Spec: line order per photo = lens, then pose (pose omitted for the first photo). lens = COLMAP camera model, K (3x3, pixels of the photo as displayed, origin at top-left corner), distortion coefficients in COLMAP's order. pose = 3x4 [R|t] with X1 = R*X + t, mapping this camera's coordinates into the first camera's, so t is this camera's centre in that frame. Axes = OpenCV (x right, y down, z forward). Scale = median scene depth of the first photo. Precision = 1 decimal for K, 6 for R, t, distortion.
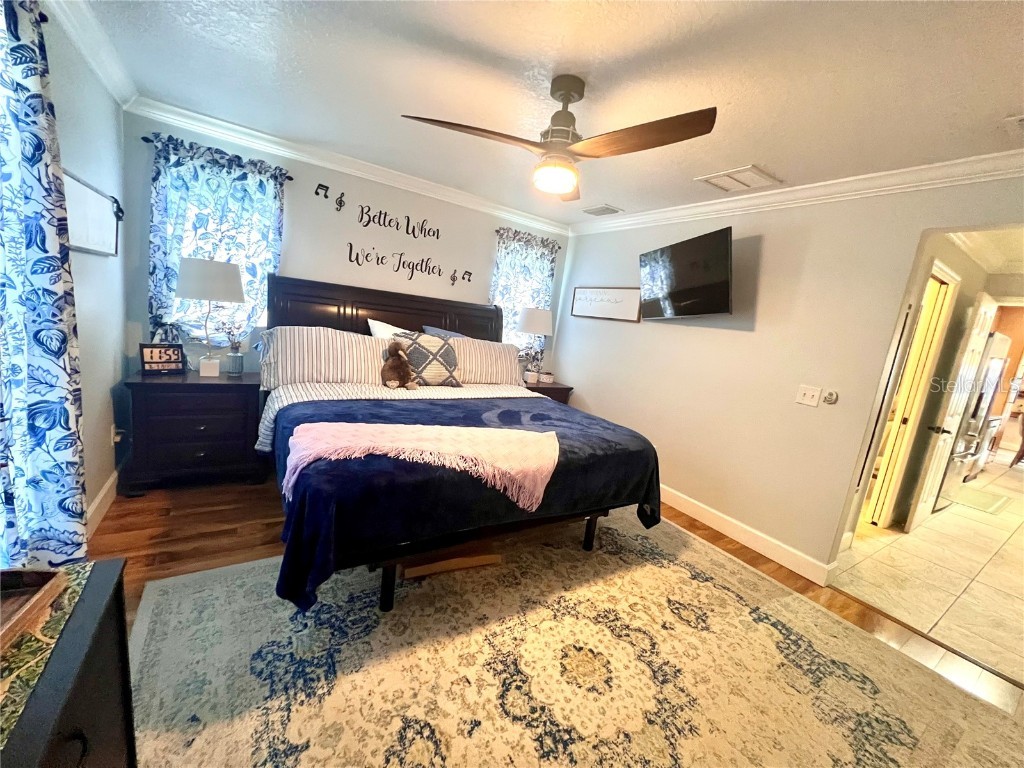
lens RADIAL K [[409.5, 0, 511.3], [0, 409.5, 384.1], [0, 0, 1]] dist [-0.005586, 0.001521]
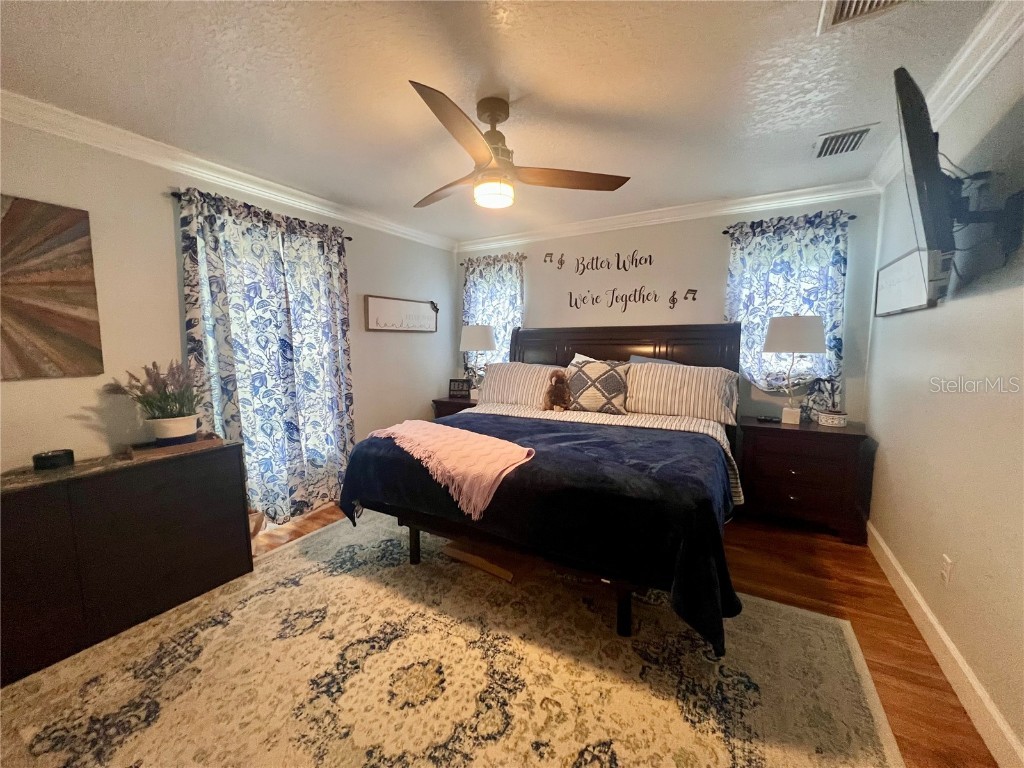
lens RADIAL K [[409.5, 0, 510.8], [0, 409.5, 383.4], [0, 0, 1]] dist [-0.005586, 0.001521]
pose [[0.455109, -0.040266, -0.889525, 0.880163], [-0.081375, 0.992916, -0.086581, 0.054185], [0.886710, 0.111789, 0.448608, 0.529373]]
